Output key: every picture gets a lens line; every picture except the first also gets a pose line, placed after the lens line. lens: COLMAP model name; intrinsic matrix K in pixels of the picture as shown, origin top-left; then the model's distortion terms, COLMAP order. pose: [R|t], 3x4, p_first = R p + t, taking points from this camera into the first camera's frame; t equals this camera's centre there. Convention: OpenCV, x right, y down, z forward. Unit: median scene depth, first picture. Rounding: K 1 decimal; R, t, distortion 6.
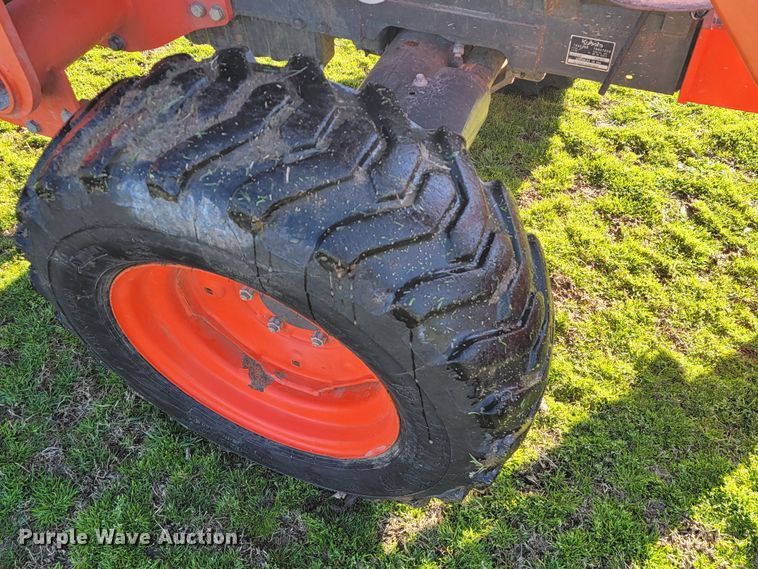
lens RADIAL K [[676.7, 0, 377.8], [0, 676.7, 285.0], [0, 0, 1]] dist [0.074477, -0.005677]
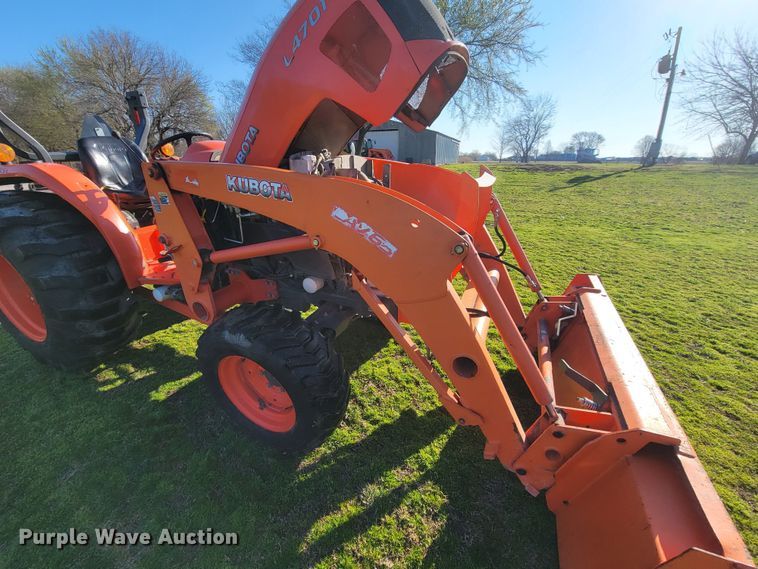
lens RADIAL K [[302.0, 0, 371.8], [0, 302.0, 289.5], [0, 0, 1]] dist [0.005953, -0.000077]
pose [[0.999280, 0.022885, -0.030254, 0.299417], [-0.033384, 0.909271, -0.414862, 0.185761], [0.018015, 0.415574, 0.909381, -0.382156]]
